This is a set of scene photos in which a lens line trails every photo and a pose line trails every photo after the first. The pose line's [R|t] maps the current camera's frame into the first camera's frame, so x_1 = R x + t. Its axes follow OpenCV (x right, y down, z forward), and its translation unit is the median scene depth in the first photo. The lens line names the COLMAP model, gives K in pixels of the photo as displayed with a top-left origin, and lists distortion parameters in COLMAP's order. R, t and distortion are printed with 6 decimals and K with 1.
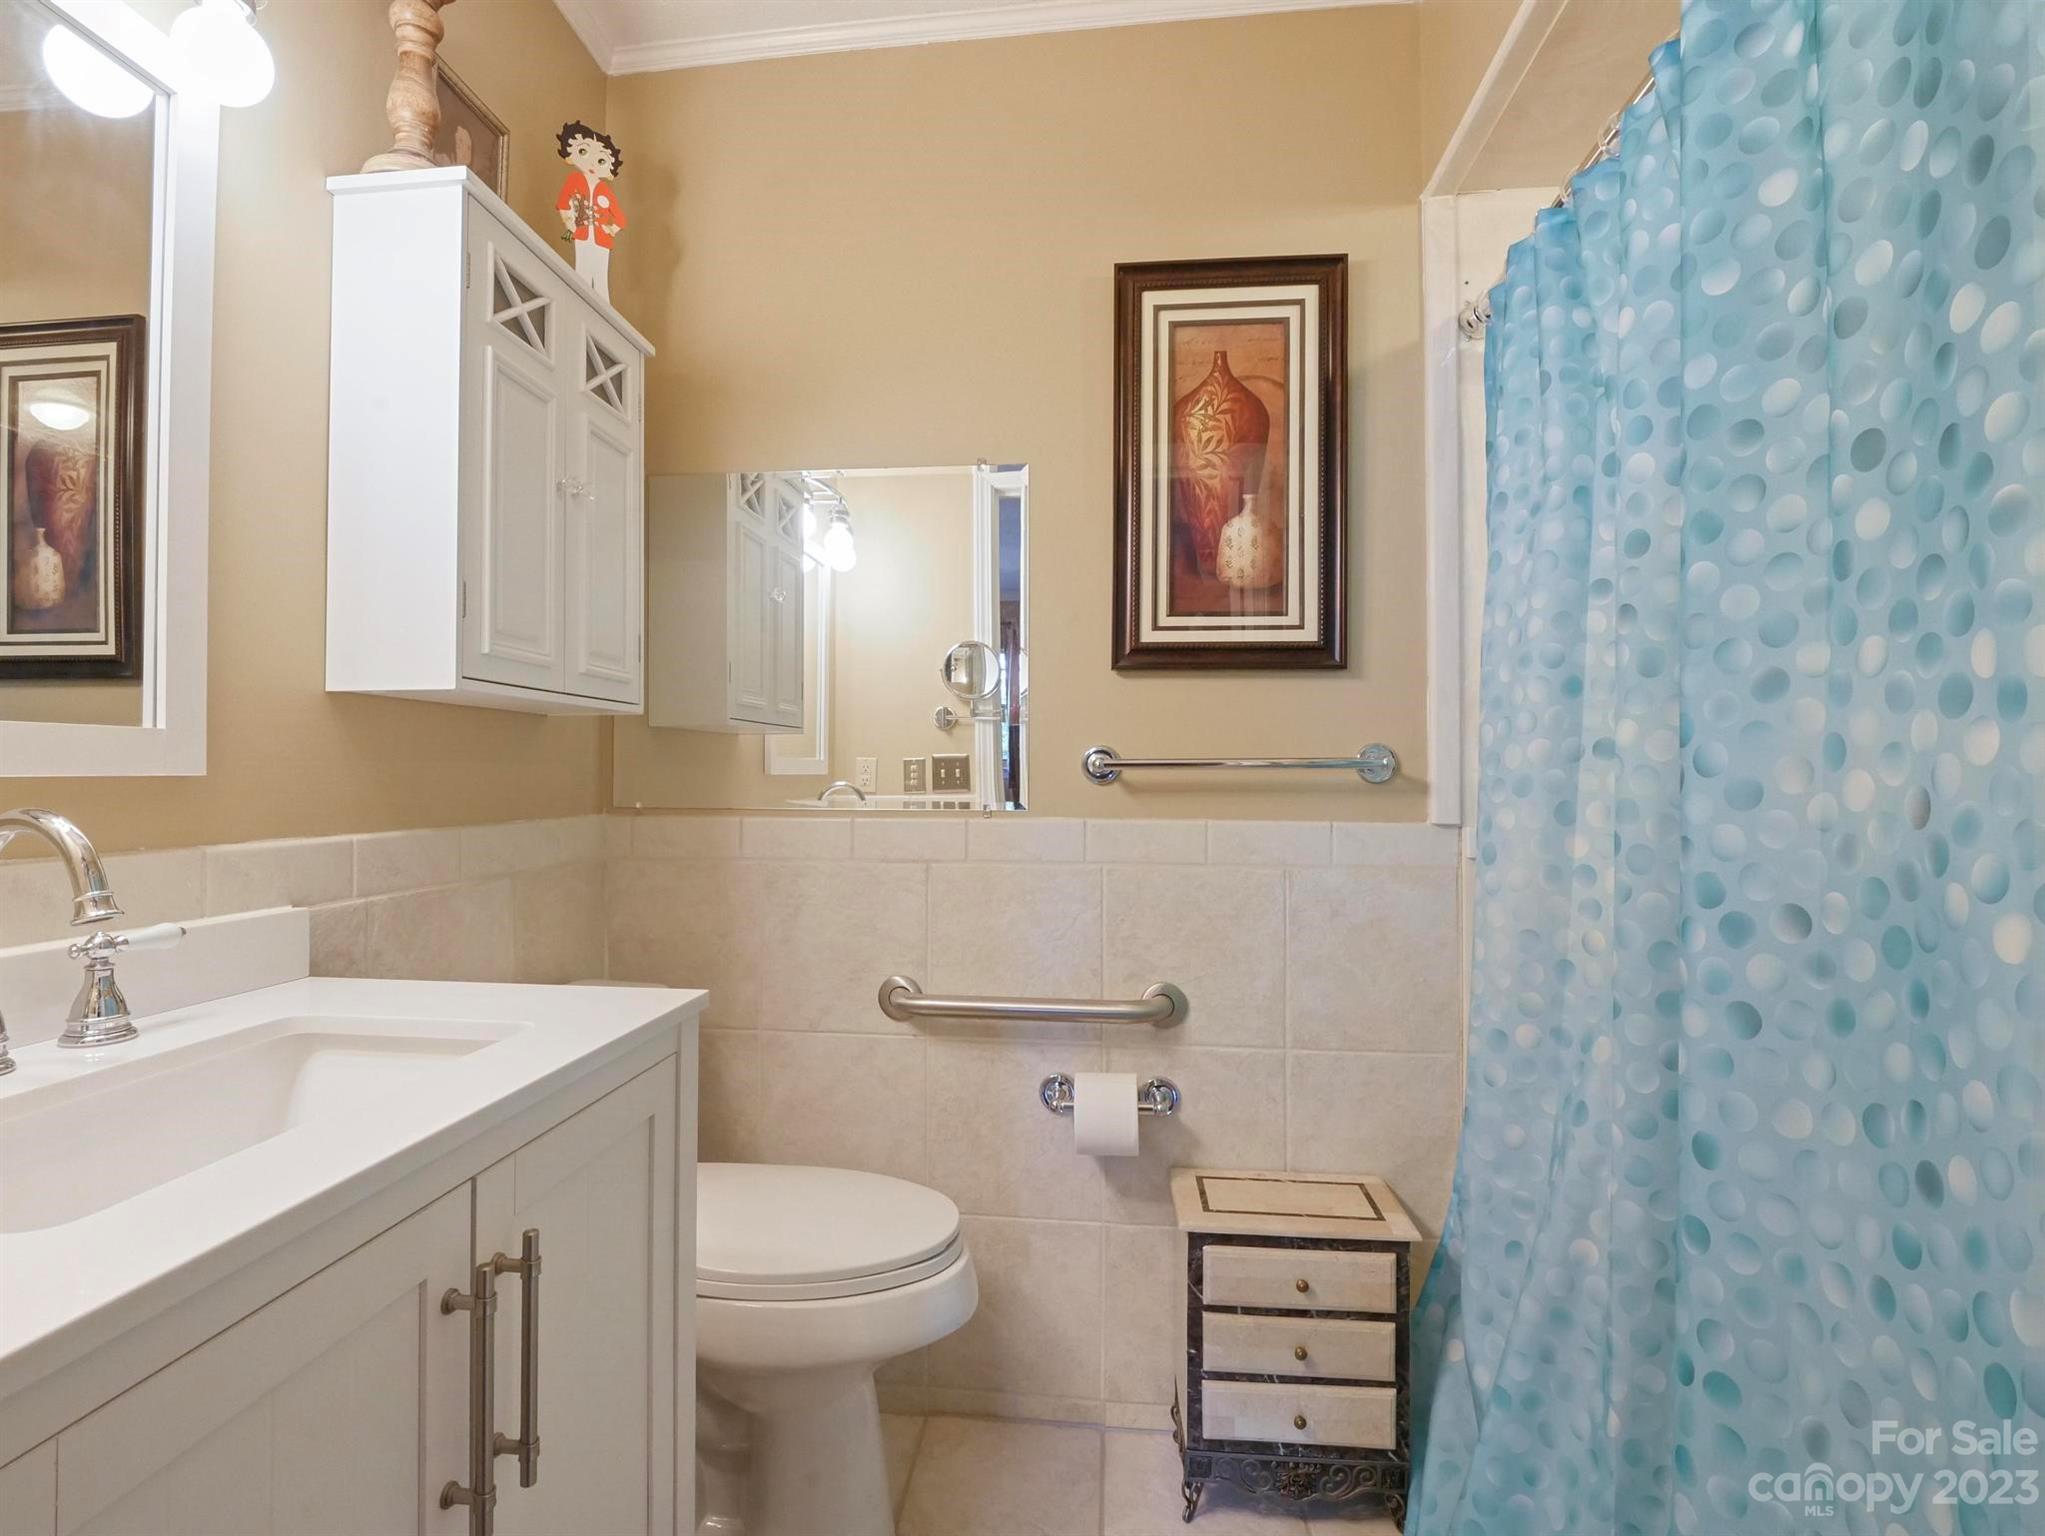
lens RADIAL K [[998.3, 0, 999.0], [0, 998.3, 752.8], [0, 0, 1]] dist [-0.013923, 0.000243]
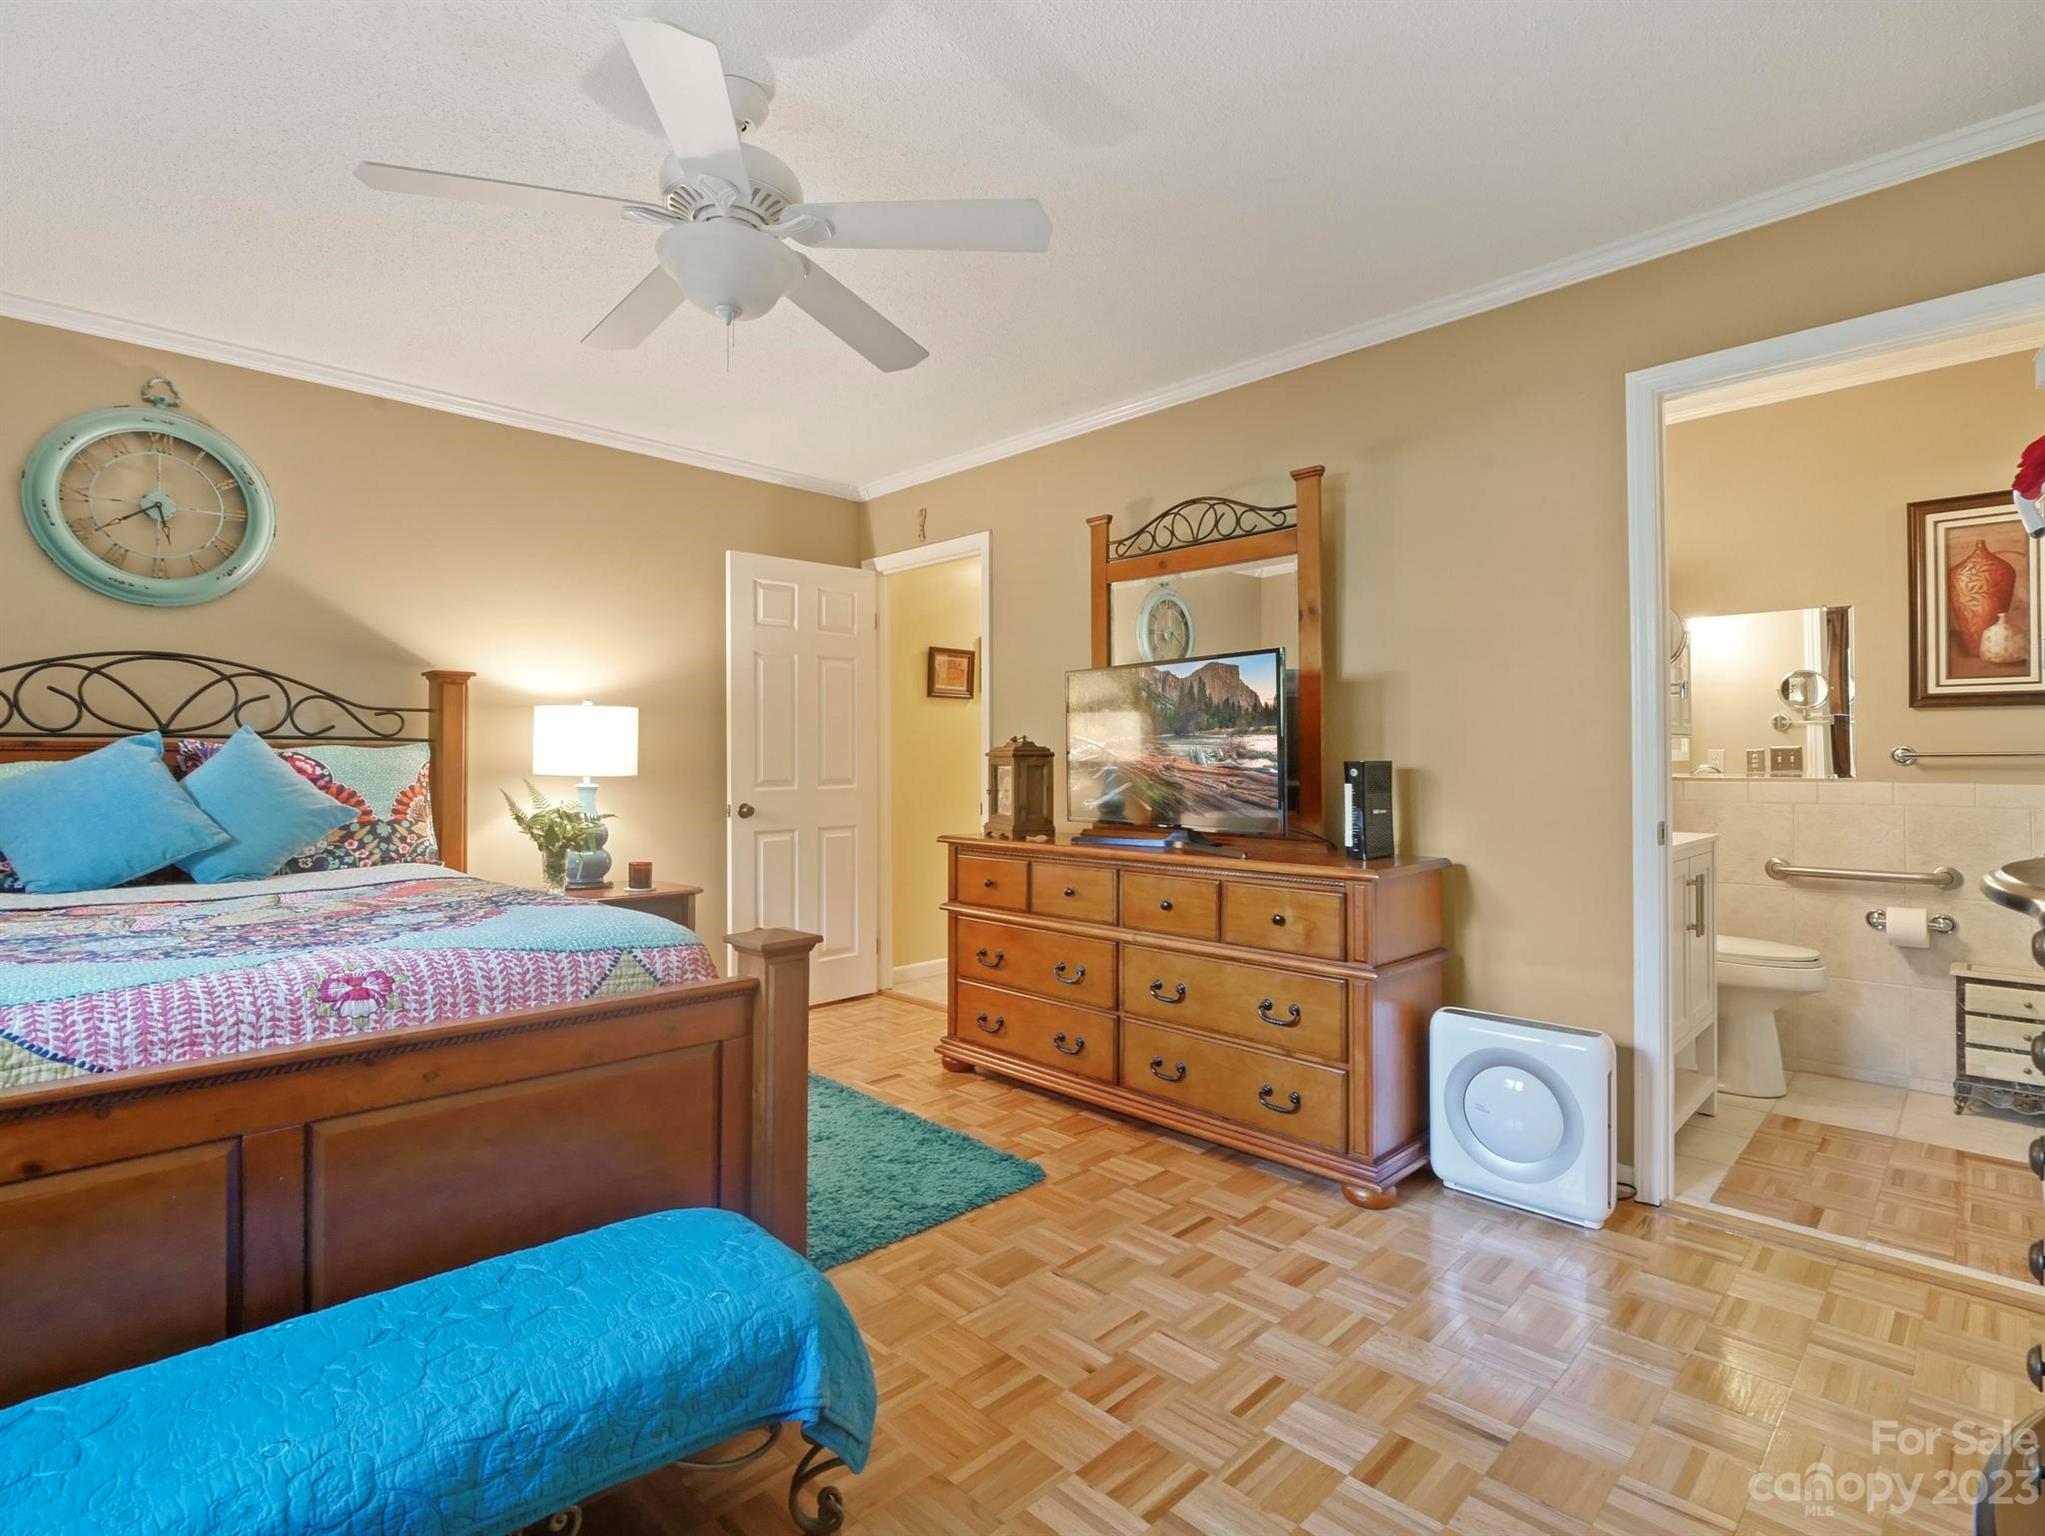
lens RADIAL K [[998.3, 0, 999.0], [0, 998.3, 752.8], [0, 0, 1]] dist [-0.013923, 0.000243]
pose [[0.774216, -0.013228, -0.632784, -0.047469], [0.022164, 0.999735, 0.006219, -0.046647], [0.632534, -0.018840, 0.774304, -1.673118]]
